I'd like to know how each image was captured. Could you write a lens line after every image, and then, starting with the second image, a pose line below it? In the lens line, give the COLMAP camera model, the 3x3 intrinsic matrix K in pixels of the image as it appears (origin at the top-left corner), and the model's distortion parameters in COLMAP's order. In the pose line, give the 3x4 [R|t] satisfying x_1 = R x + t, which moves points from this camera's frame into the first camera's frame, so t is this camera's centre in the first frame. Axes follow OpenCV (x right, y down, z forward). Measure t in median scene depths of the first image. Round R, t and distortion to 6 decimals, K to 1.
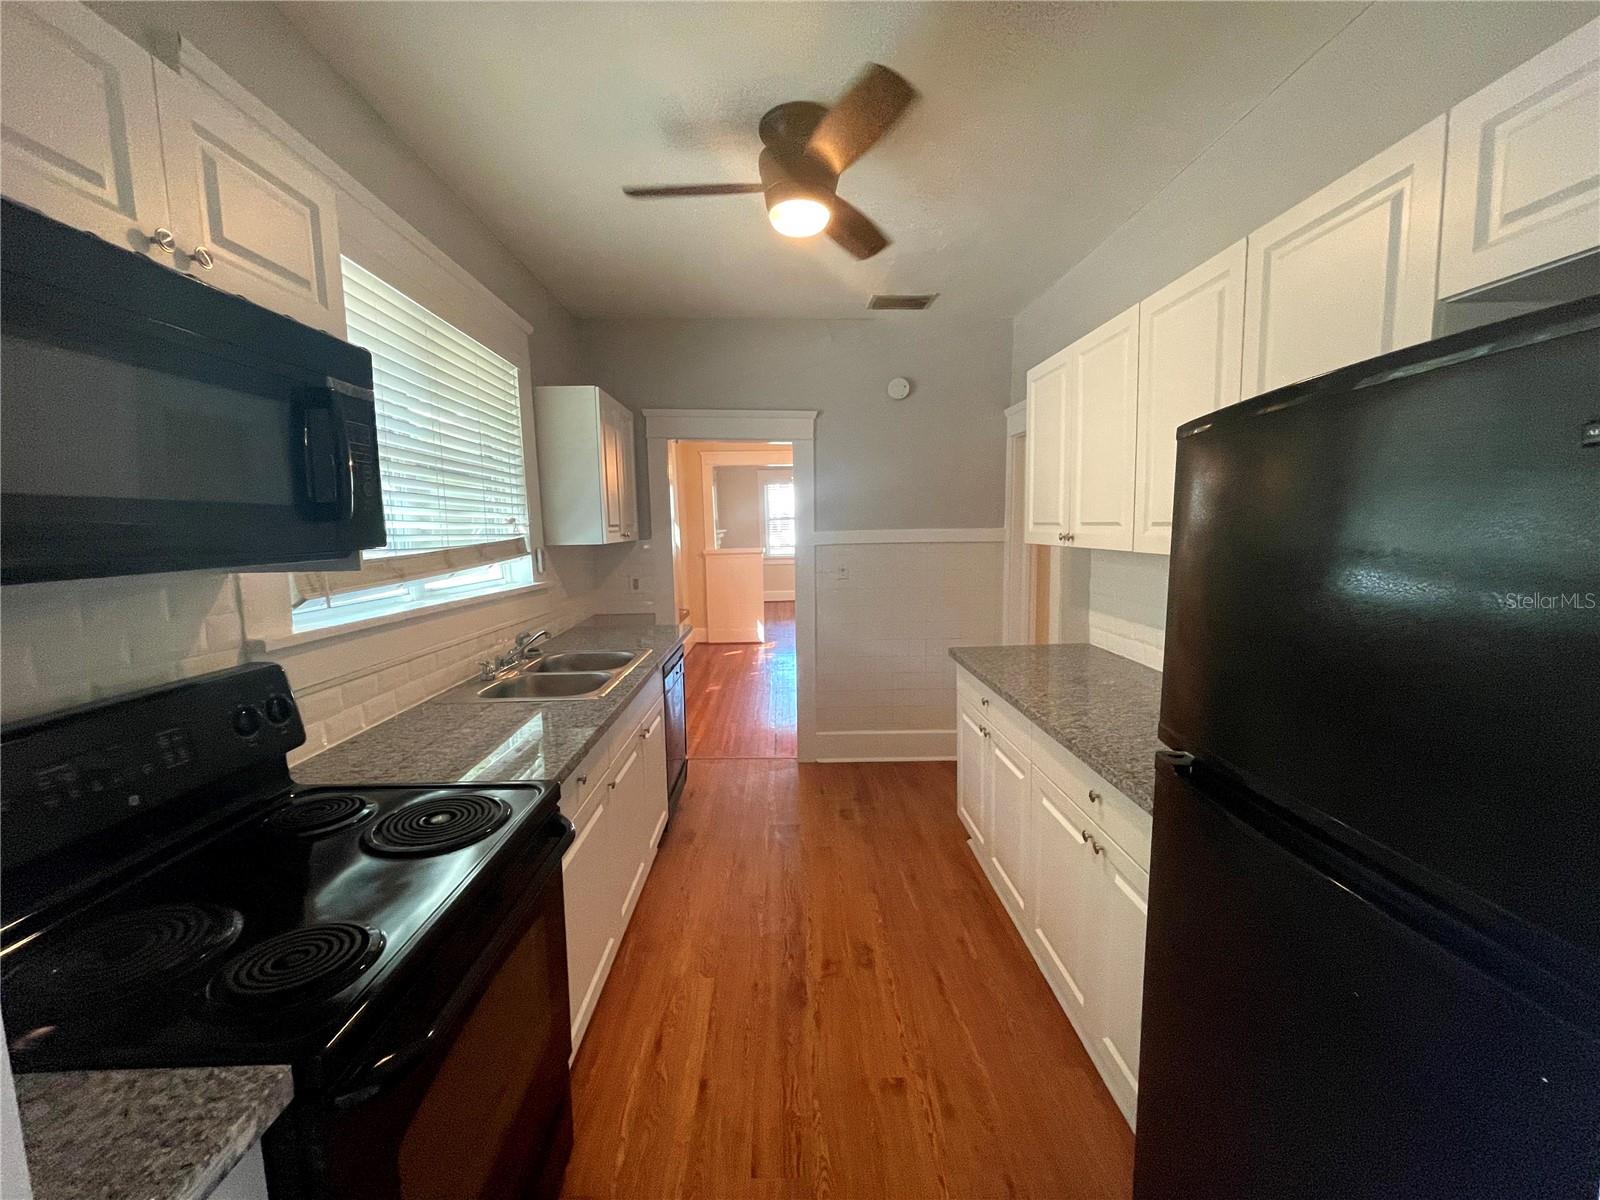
lens RADIAL K [[651.7, 0, 799.1], [0, 651.7, 598.1], [0, 0, 1]] dist [-0.003301, 0.000164]
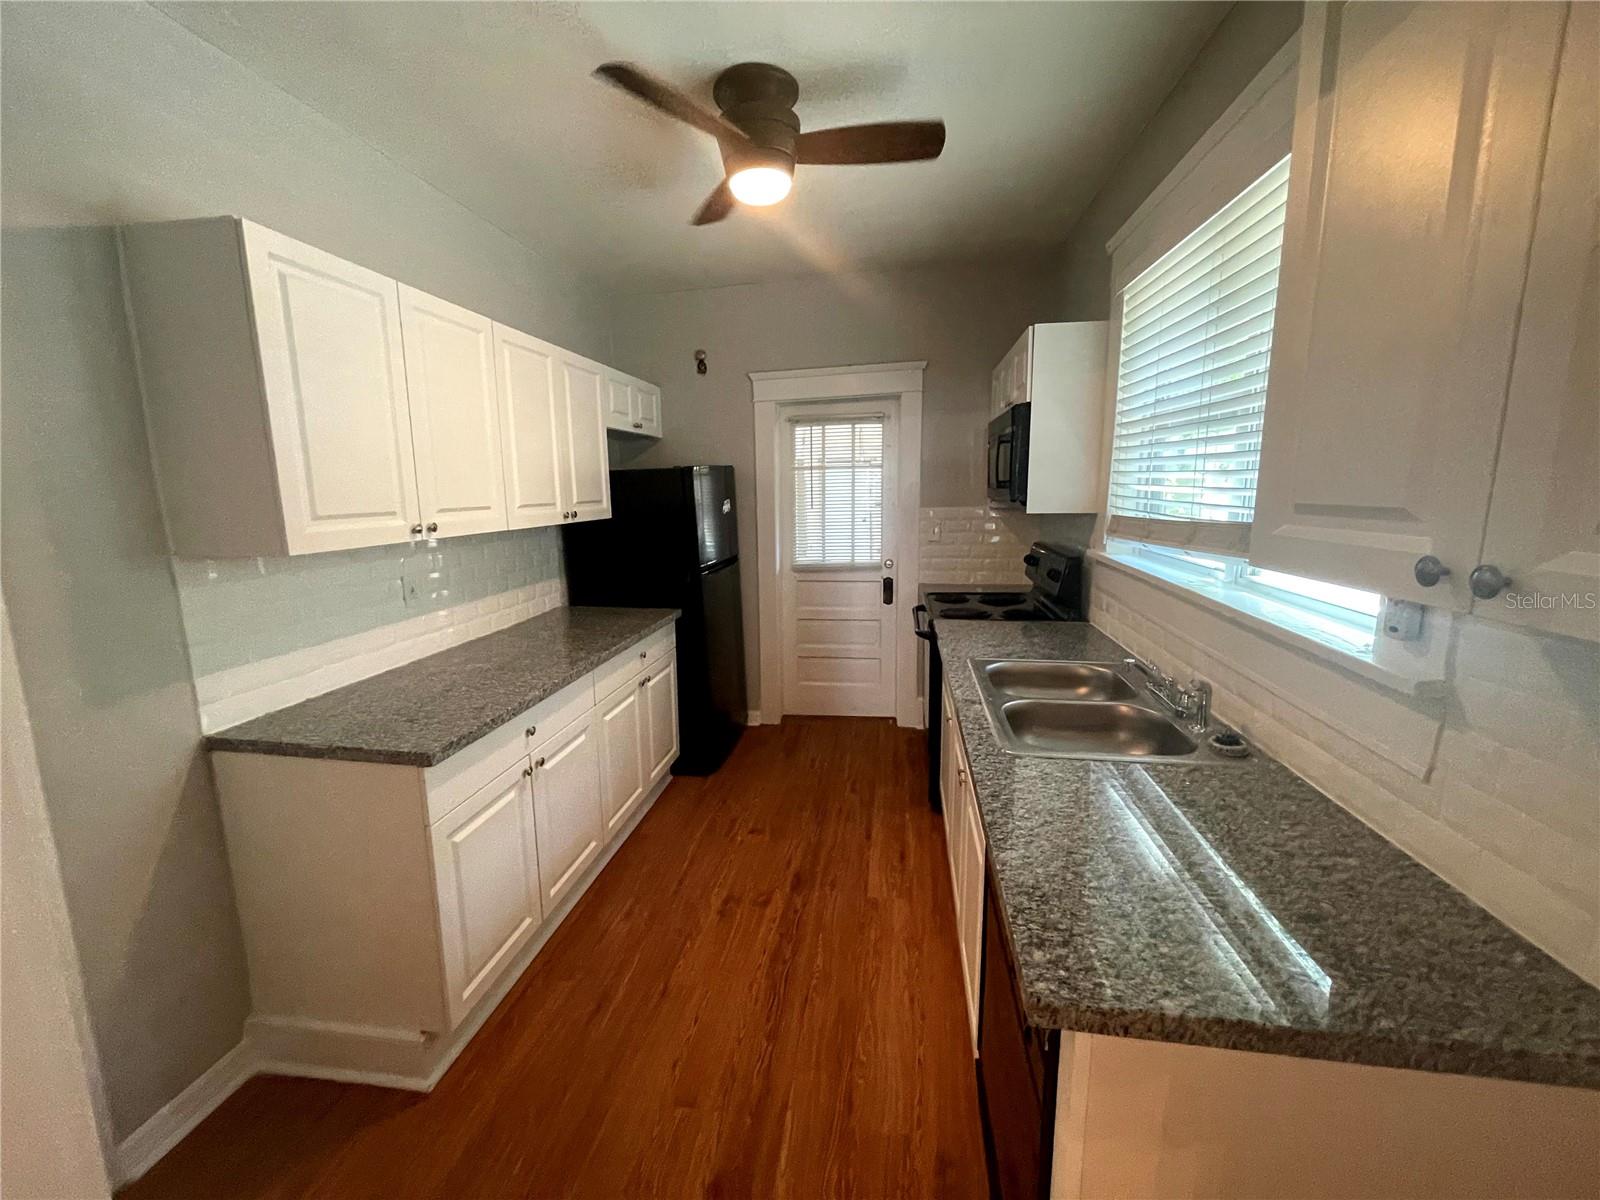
lens RADIAL K [[651.7, 0, 804.3], [0, 651.7, 607.4], [0, 0, 1]] dist [-0.003301, 0.000164]
pose [[-0.984652, 0.001040, 0.174526, -0.225431], [0.047110, 0.964446, 0.260046, -0.215054], [-0.168051, 0.264277, -0.949693, 2.000078]]
